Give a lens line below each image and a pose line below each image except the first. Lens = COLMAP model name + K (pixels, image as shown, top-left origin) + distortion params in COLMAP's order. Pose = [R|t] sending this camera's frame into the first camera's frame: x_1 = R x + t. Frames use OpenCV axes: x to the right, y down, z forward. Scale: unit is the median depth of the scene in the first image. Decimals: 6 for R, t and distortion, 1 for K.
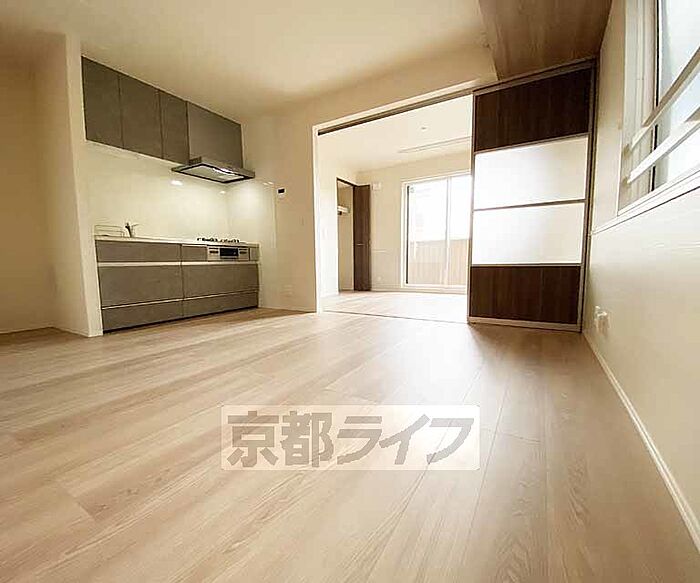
lens RADIAL K [[314.3, 0, 345.1], [0, 314.3, 296.5], [0, 0, 1]] dist [-0.000060, -0.011763]
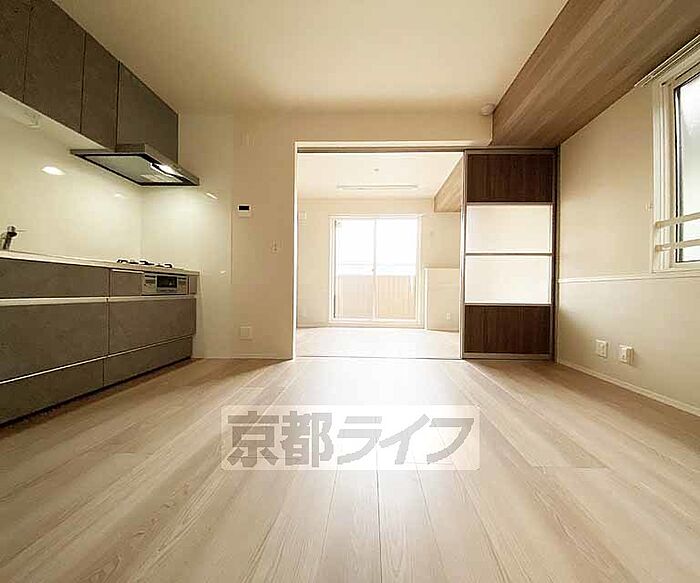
lens RADIAL K [[314.3, 0, 353.9], [0, 314.3, 292.5], [0, 0, 1]] dist [-0.000060, -0.011763]
pose [[0.871956, 0.019177, 0.489209, -0.365907], [0.032400, 0.994782, -0.096746, -0.039172], [-0.488512, 0.100209, 0.866784, 0.207231]]
